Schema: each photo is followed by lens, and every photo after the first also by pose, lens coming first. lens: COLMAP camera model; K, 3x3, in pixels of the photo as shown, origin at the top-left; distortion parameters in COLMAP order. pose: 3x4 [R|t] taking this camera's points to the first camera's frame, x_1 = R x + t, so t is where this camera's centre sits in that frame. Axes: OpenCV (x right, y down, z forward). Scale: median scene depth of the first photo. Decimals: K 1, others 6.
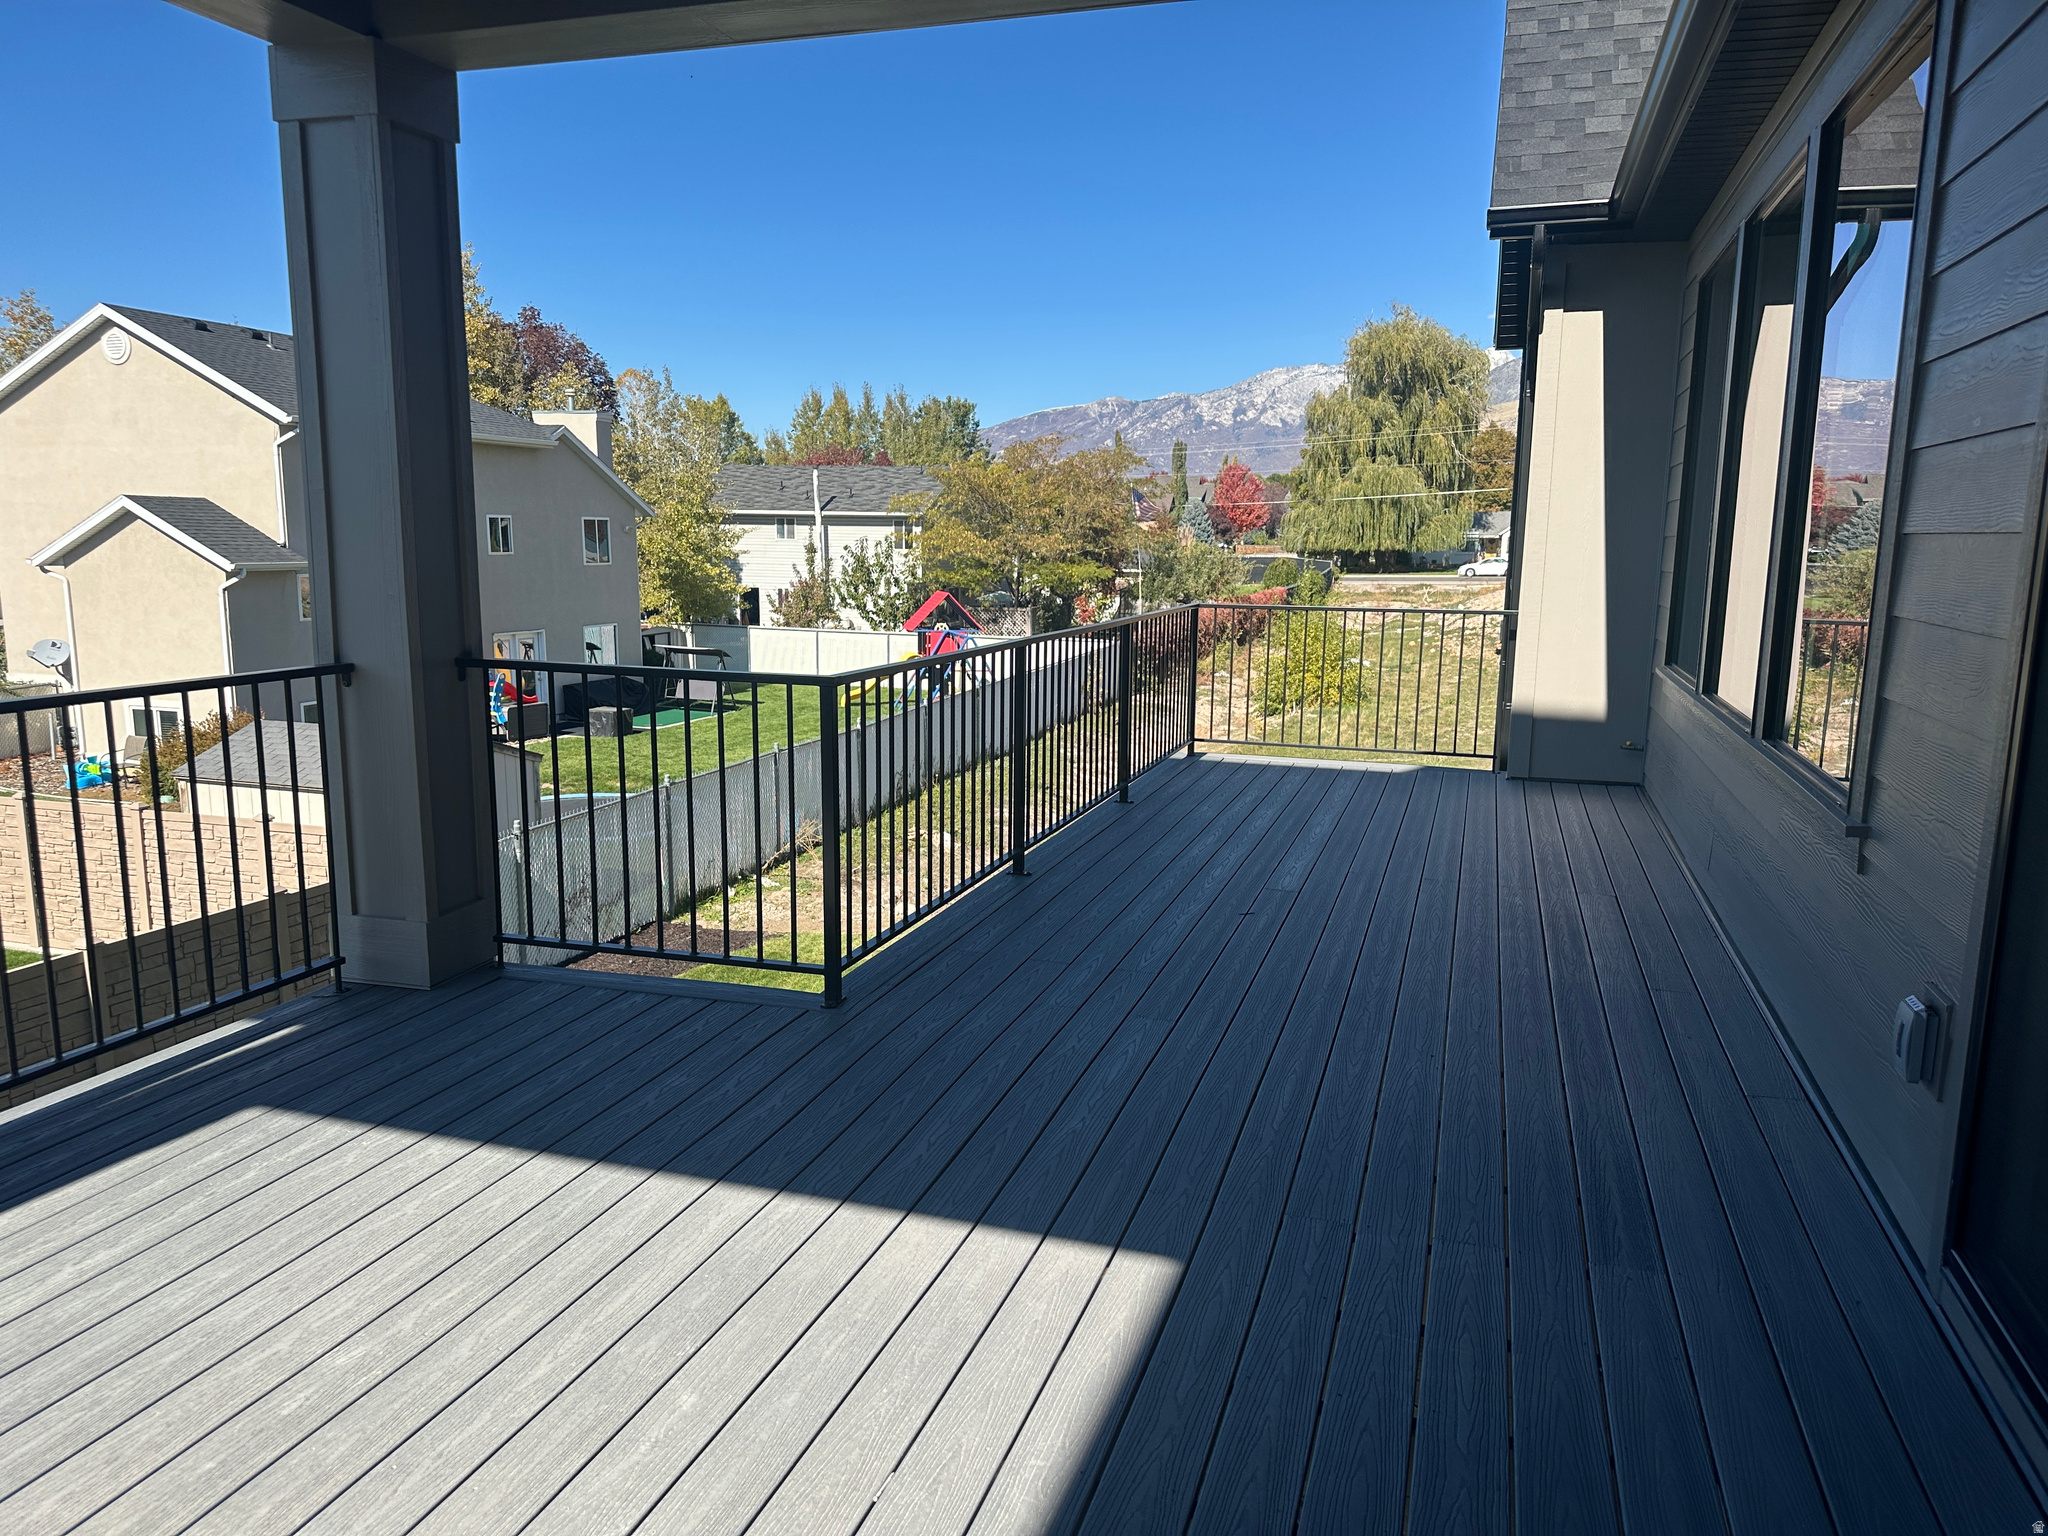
lens RADIAL K [[1423.3, 0, 1028.5], [0, 1423.3, 767.8], [0, 0, 1]] dist [0.085019, -0.098665]
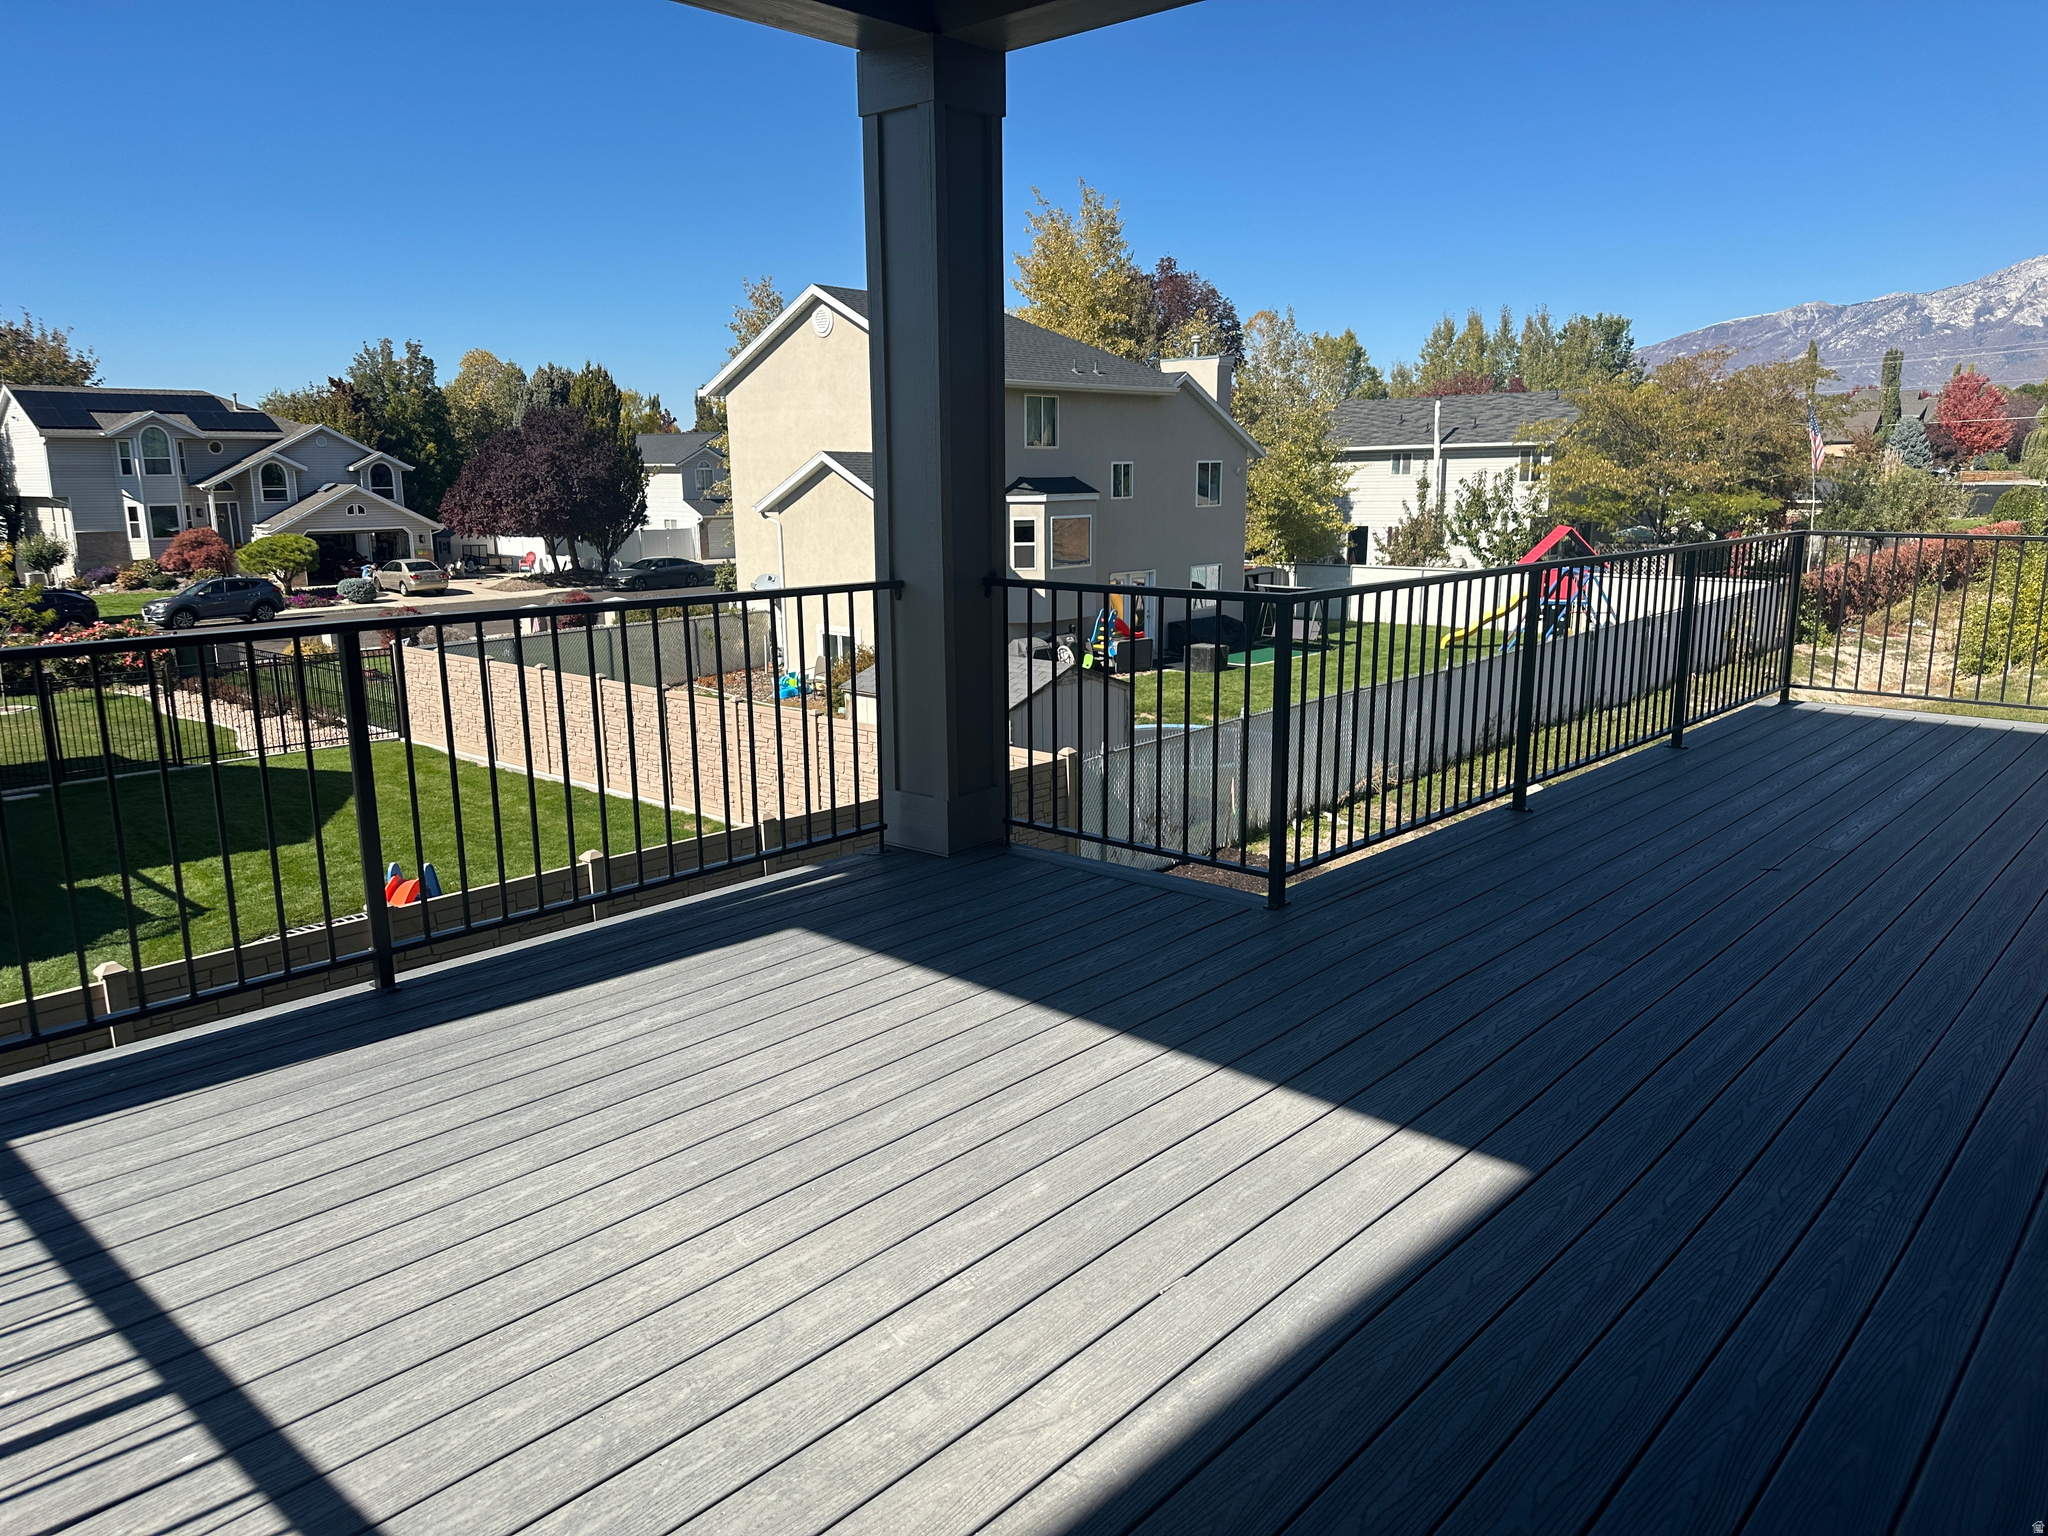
lens RADIAL K [[1423.3, 0, 1021.9], [0, 1423.3, 777.5], [0, 0, 1]] dist [0.085019, -0.098665]
pose [[0.909525, 0.067323, -0.410161, 0.141792], [-0.048113, 0.997215, 0.056991, 0.022561], [0.412855, -0.032101, 0.910231, -0.045944]]
